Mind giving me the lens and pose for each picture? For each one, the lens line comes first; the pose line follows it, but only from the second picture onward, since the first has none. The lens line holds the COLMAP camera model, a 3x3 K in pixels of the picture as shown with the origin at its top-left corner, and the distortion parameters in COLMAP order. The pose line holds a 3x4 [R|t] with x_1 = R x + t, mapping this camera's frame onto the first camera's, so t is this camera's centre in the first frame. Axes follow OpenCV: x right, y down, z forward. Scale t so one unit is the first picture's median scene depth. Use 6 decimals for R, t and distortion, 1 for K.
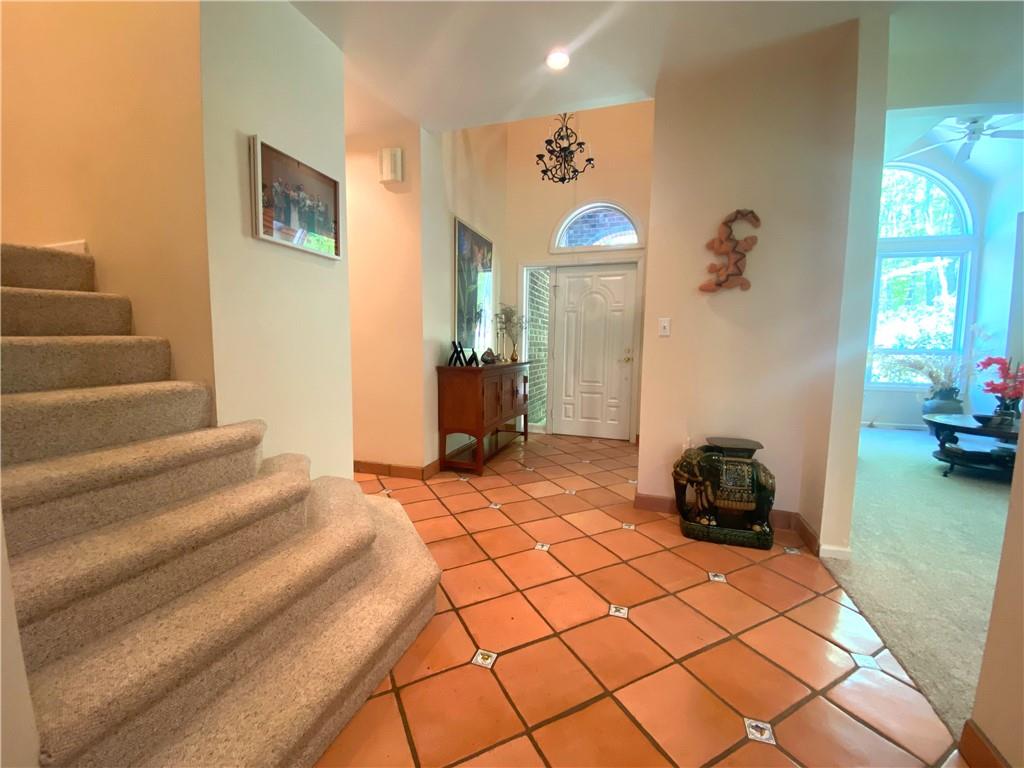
lens RADIAL K [[420.8, 0, 512.0], [0, 420.8, 384.0], [0, 0, 1]] dist [-0.002306, -0.000615]
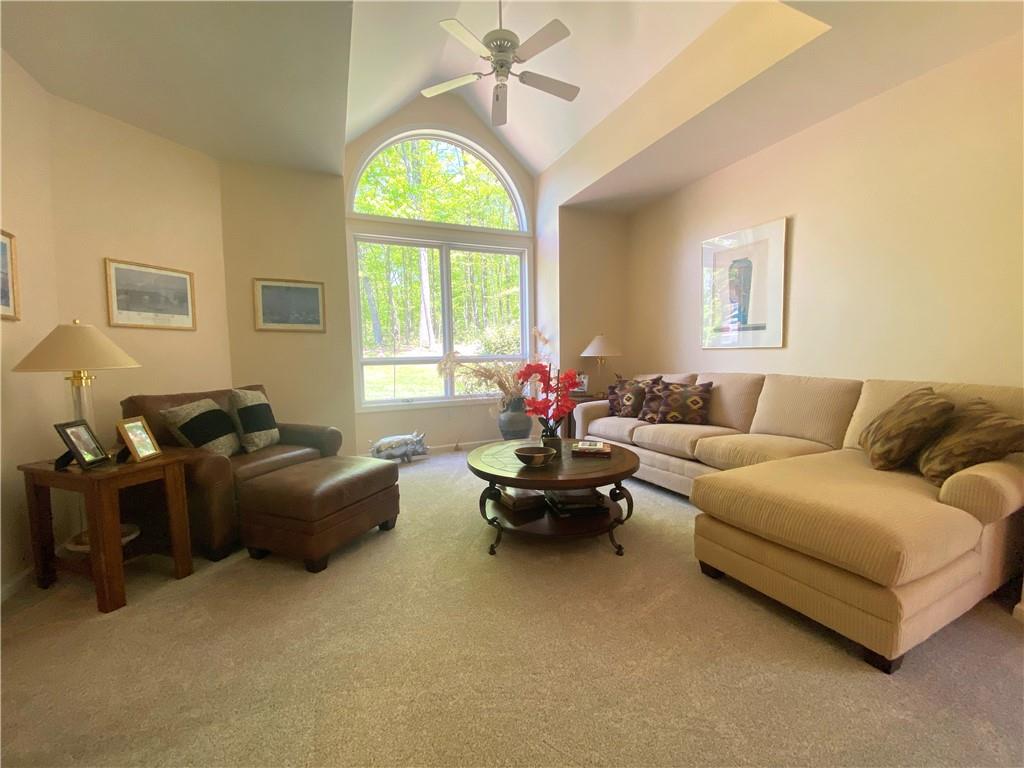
lens RADIAL K [[420.8, 0, 512.0], [0, 420.8, 384.0], [0, 0, 1]] dist [-0.002306, -0.000615]
pose [[0.750966, -0.054051, 0.658125, 0.452969], [0.068243, 0.997660, 0.004067, -0.024560], [-0.656805, 0.041858, 0.752898, 0.340733]]
